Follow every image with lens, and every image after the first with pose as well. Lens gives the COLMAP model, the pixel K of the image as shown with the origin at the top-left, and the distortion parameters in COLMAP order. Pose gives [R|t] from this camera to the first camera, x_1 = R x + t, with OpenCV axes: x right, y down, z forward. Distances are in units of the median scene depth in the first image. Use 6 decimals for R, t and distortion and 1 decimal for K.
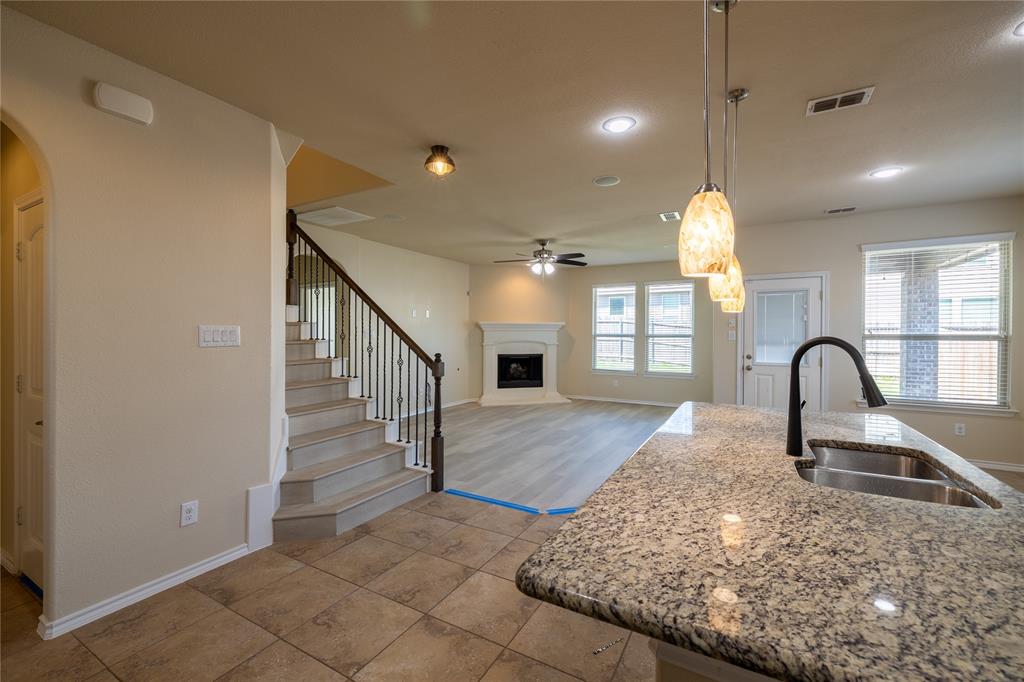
lens RADIAL K [[457.7, 0, 489.5], [0, 457.7, 330.8], [0, 0, 1]] dist [-0.000932, -0.000161]
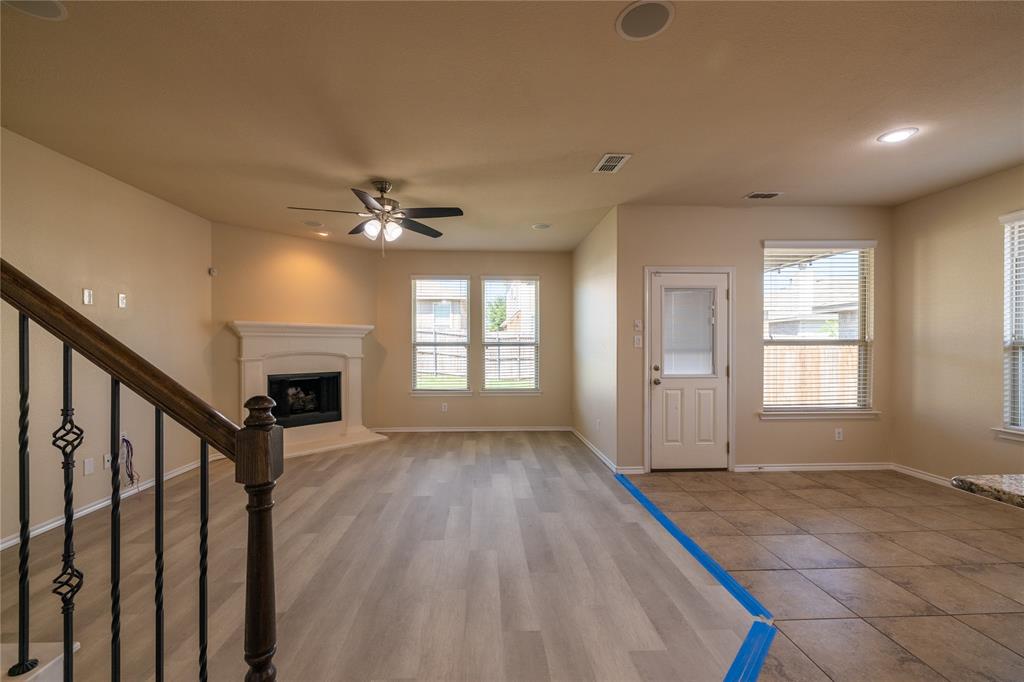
lens RADIAL K [[452.4, 0, 505.3], [0, 452.4, 347.9], [0, 0, 1]] dist [0.001558, 0.000011]
pose [[0.820785, -0.007454, 0.571188, -0.090264], [0.000672, 0.999927, 0.012084, 0.010241], [-0.571237, -0.009535, 0.820730, 0.424800]]
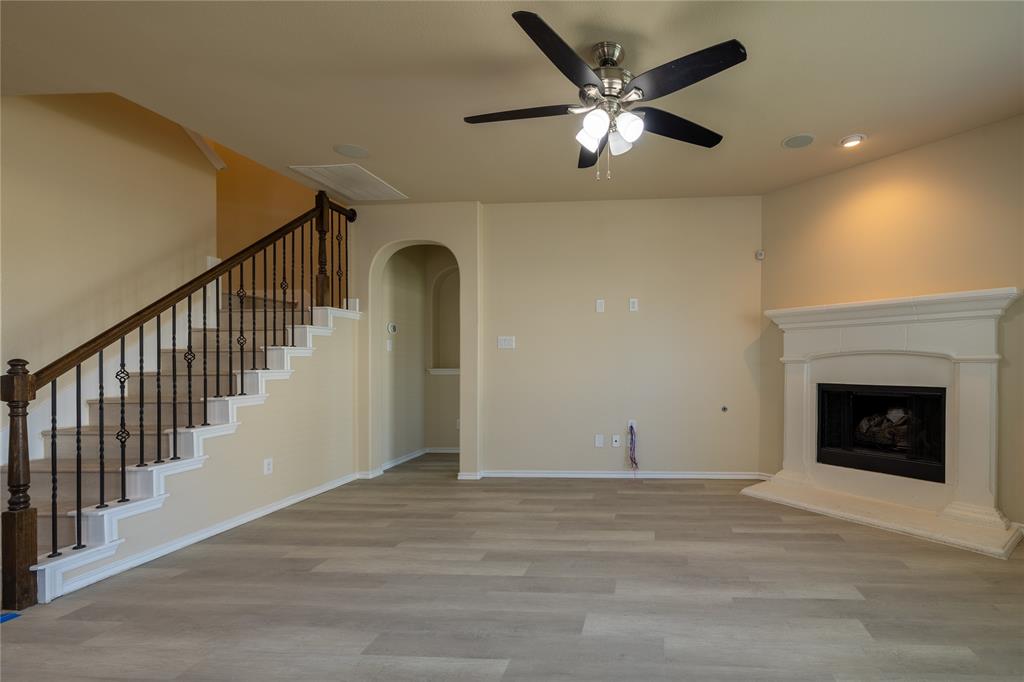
lens RADIAL K [[469.9, 0, 607.1], [0, 469.9, 361.7], [0, 0, 1]] dist [0.000451, -0.000066]
pose [[0.445166, -0.002535, -0.895444, 0.434610], [0.015086, 0.999875, 0.004669, 0.034977], [0.895321, -0.015587, 0.445149, 0.838574]]
